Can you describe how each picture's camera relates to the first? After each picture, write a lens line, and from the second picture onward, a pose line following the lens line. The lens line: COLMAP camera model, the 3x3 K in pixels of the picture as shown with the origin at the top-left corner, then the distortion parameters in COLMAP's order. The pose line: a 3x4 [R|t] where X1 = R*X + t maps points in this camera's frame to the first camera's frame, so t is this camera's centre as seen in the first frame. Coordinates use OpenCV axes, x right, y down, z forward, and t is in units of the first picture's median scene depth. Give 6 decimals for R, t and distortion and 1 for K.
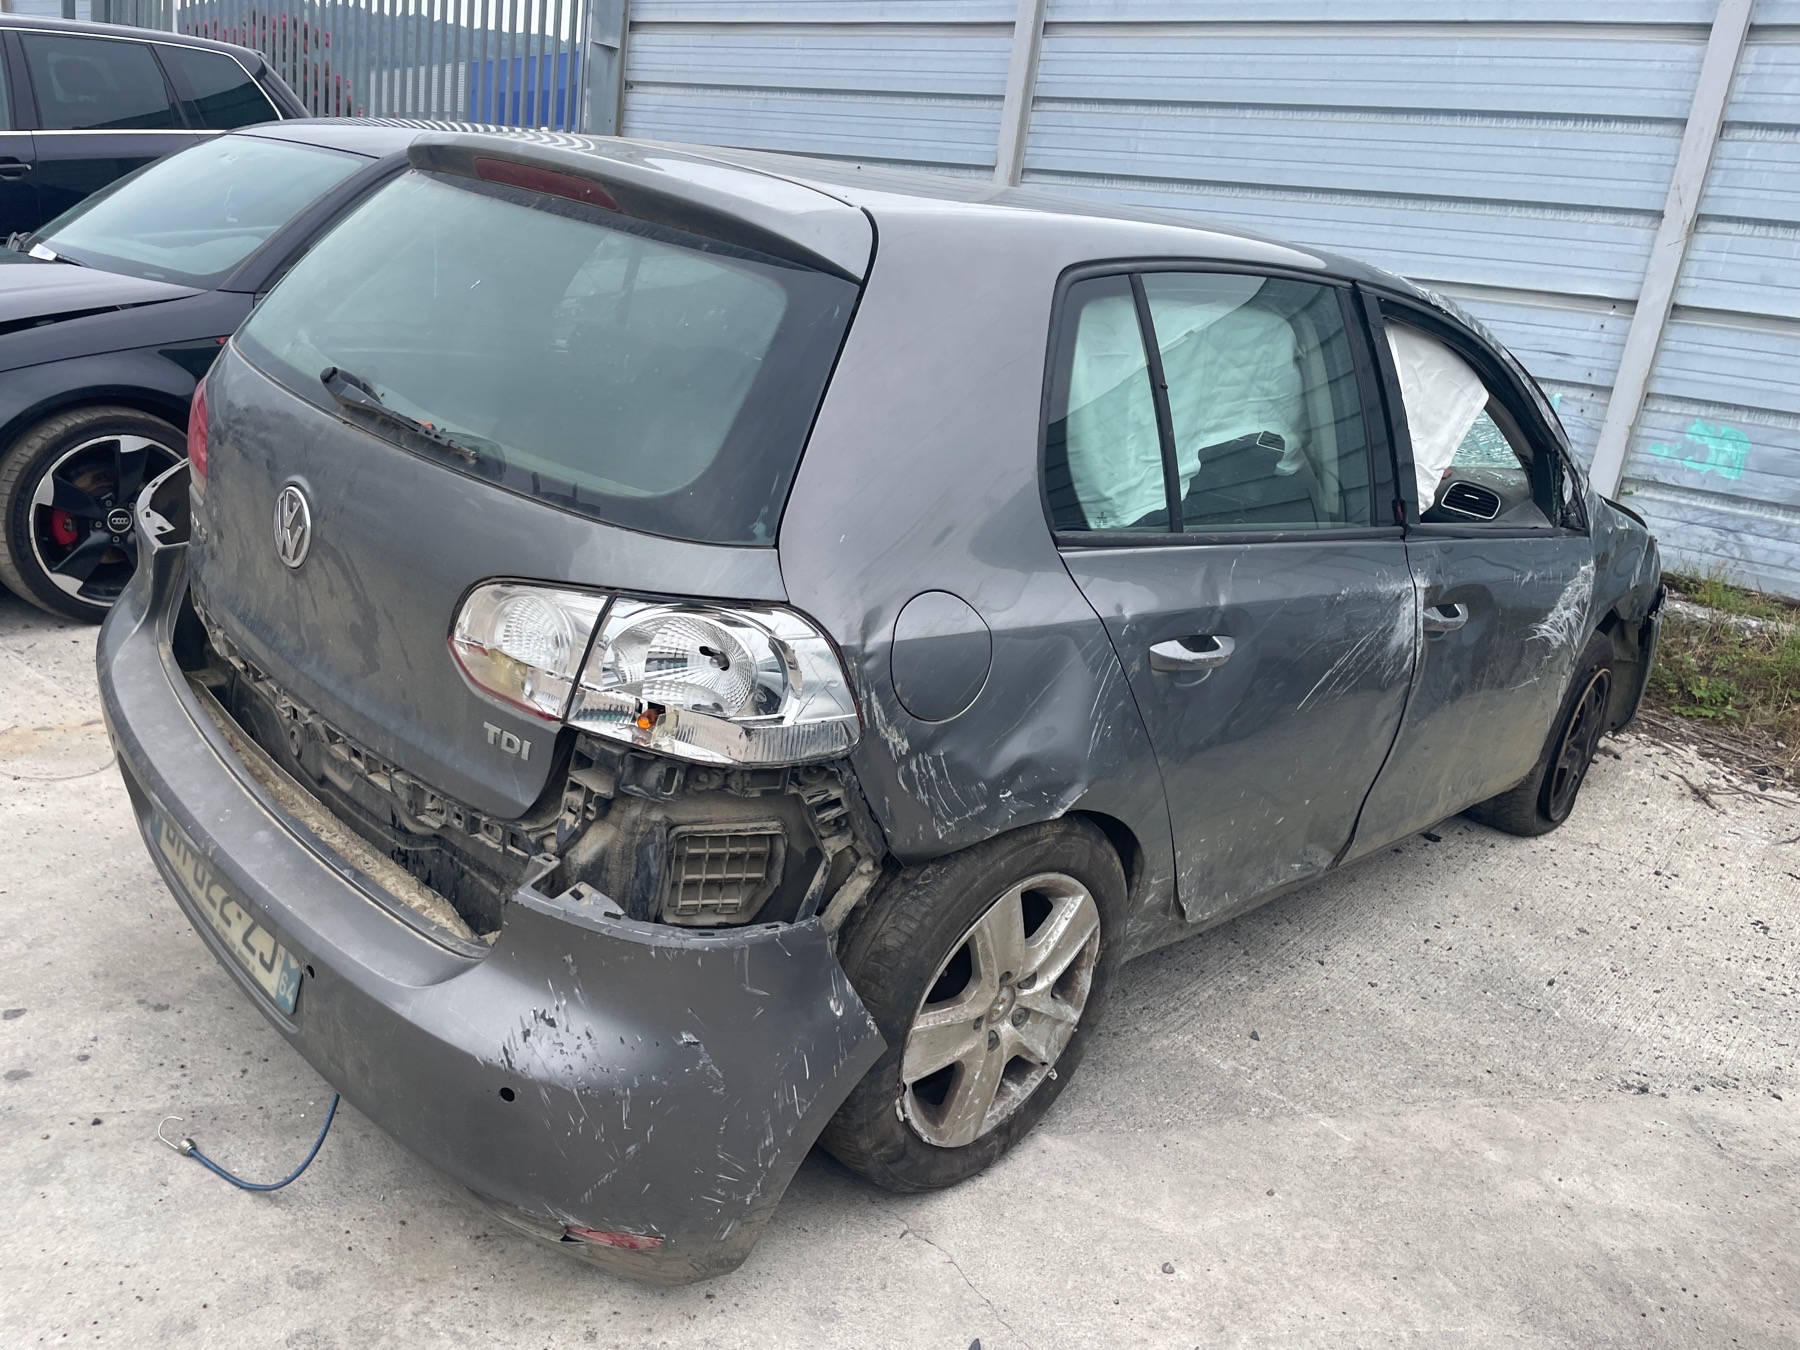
lens RADIAL K [[1367.1, 0, 878.9], [0, 1367.1, 668.0], [0, 0, 1]] dist [0.079467, -0.106424]
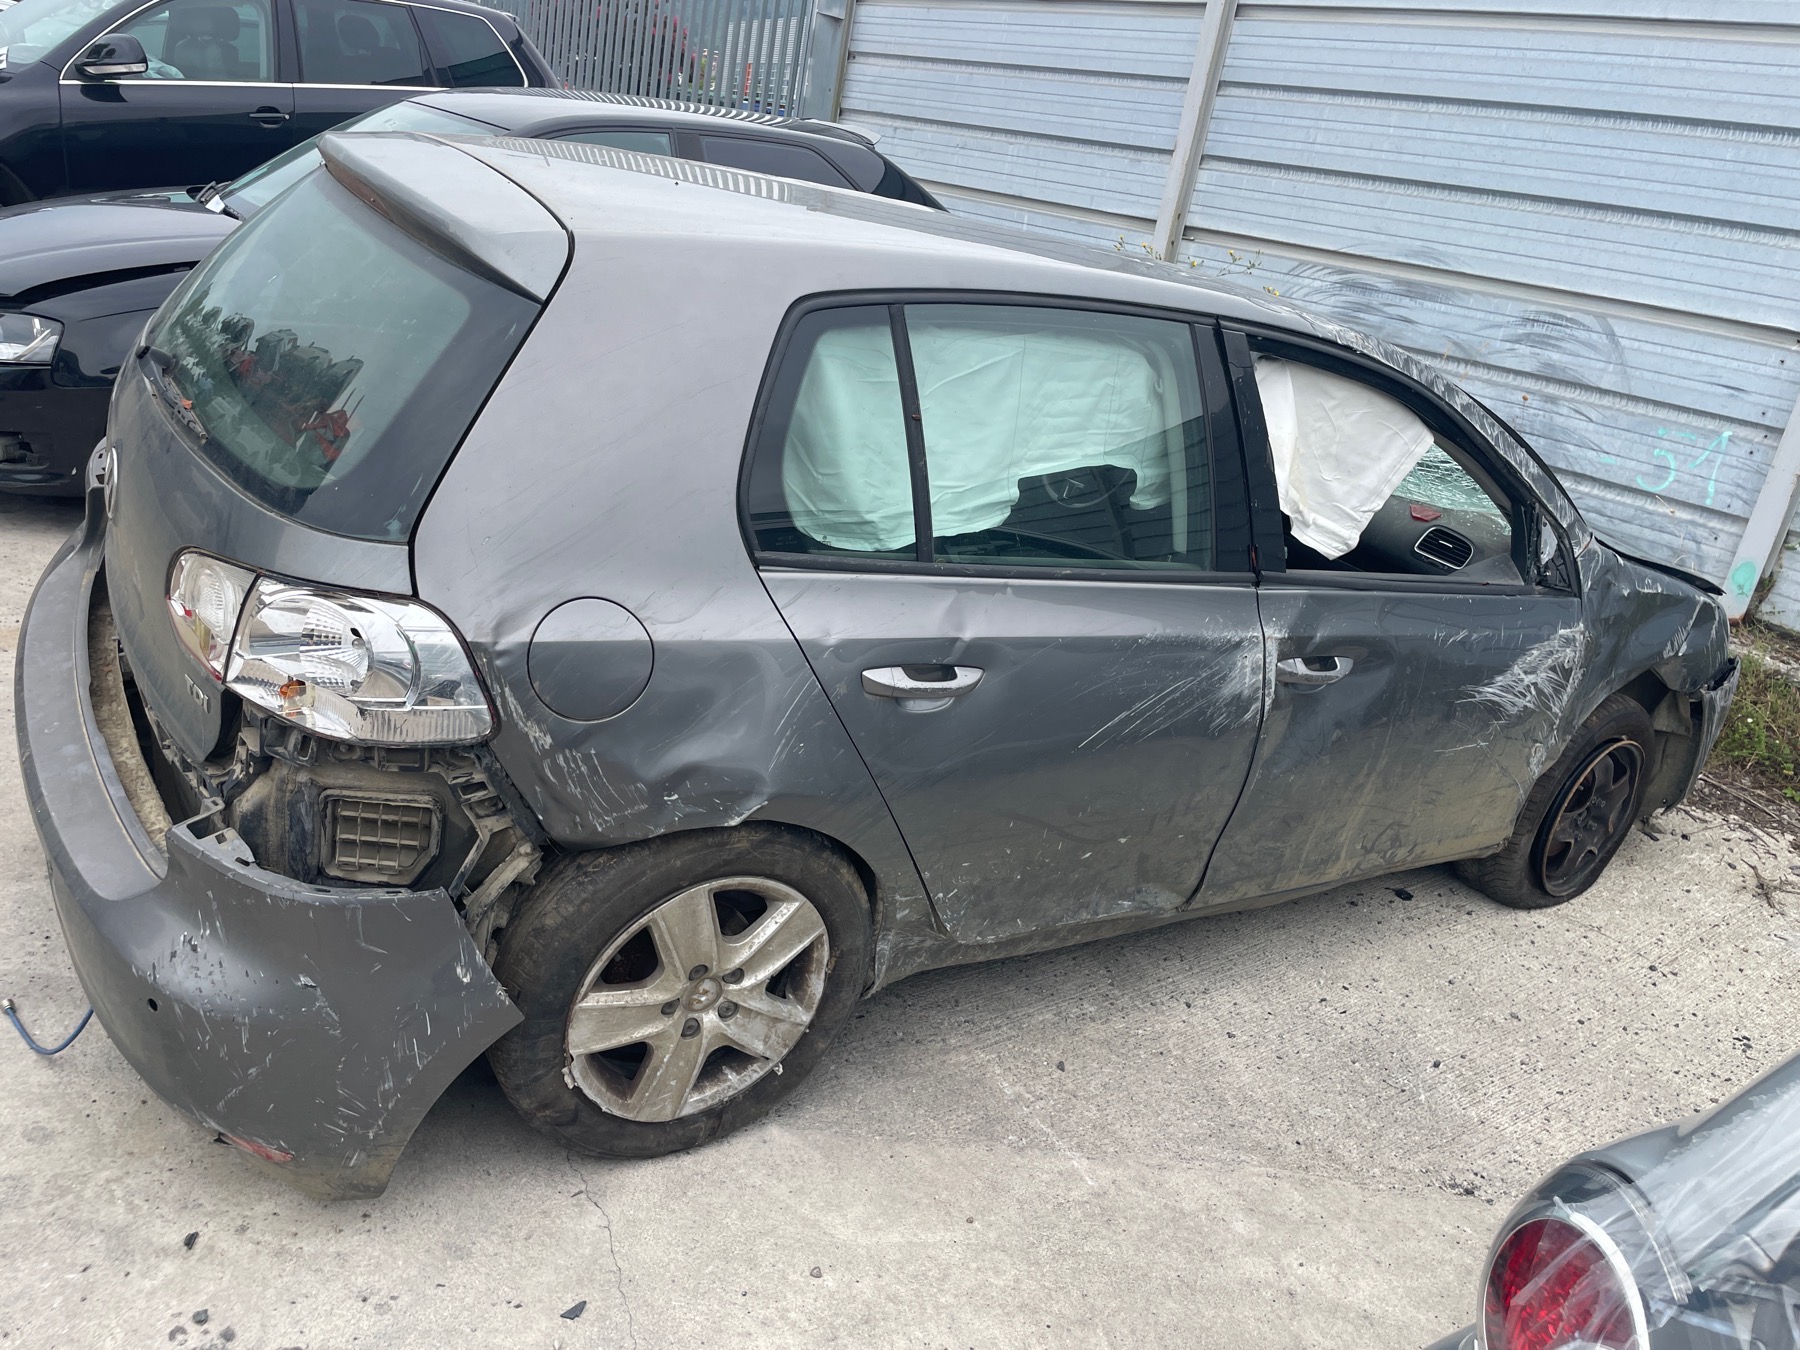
lens RADIAL K [[1367.8, 0, 900.1], [0, 1367.8, 654.2], [0, 0, 1]] dist [0.076590, -0.104873]
pose [[0.975560, 0.108830, -0.190891, 0.388405], [-0.105387, 0.994033, 0.028128, -0.055240], [0.192814, -0.007323, 0.981208, 0.004616]]
